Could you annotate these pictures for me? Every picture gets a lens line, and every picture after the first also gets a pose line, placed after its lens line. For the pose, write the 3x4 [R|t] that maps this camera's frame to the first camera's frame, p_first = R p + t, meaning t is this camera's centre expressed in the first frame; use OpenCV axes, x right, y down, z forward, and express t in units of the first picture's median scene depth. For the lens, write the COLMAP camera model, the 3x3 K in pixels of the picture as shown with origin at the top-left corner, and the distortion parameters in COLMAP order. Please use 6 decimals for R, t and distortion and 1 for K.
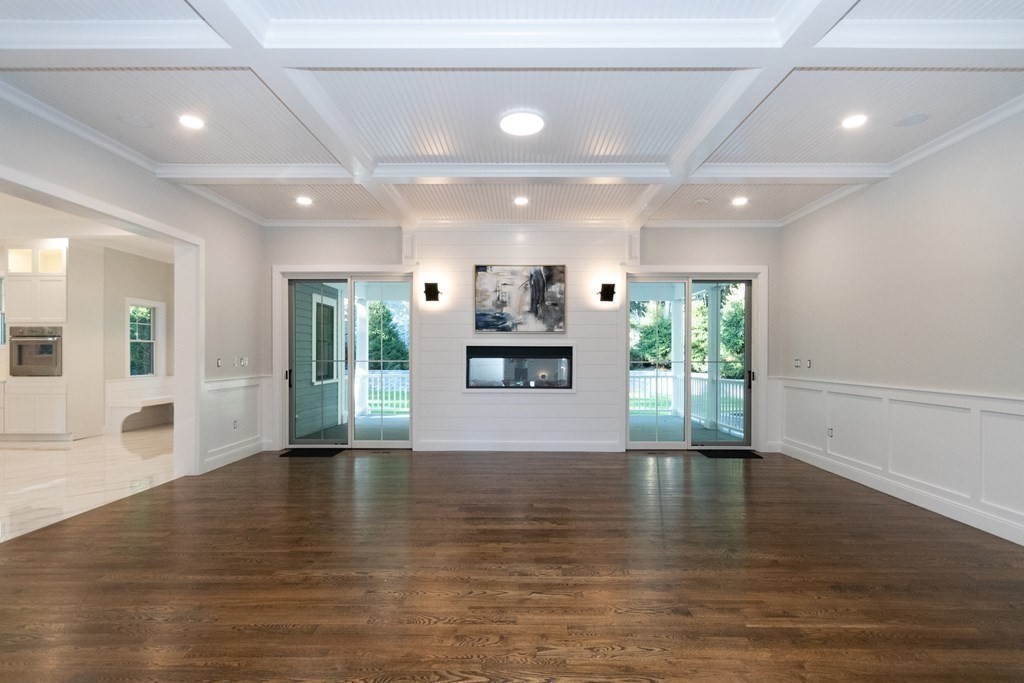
lens RADIAL K [[477.4, 0, 508.3], [0, 477.4, 349.5], [0, 0, 1]] dist [-0.001350, 0.000984]
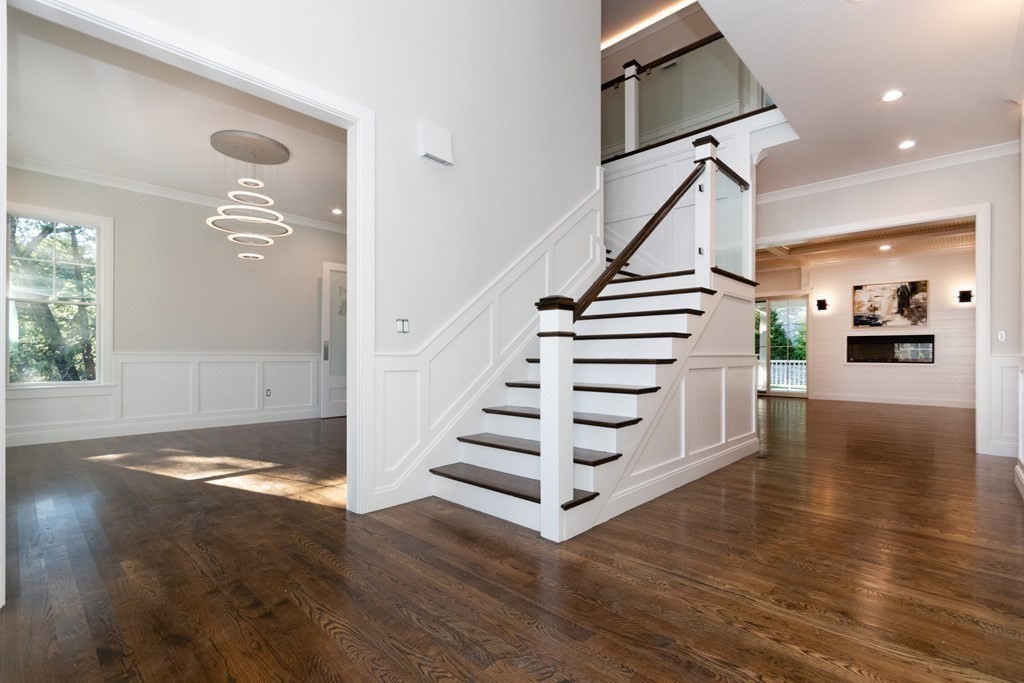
lens RADIAL K [[477.4, 0, 506.1], [0, 477.4, 351.5], [0, 0, 1]] dist [-0.001350, 0.000984]
pose [[0.720940, -0.006054, -0.692971, 0.202130], [0.002103, 0.999976, -0.006548, 0.053005], [0.692994, 0.003263, 0.720936, -0.984384]]
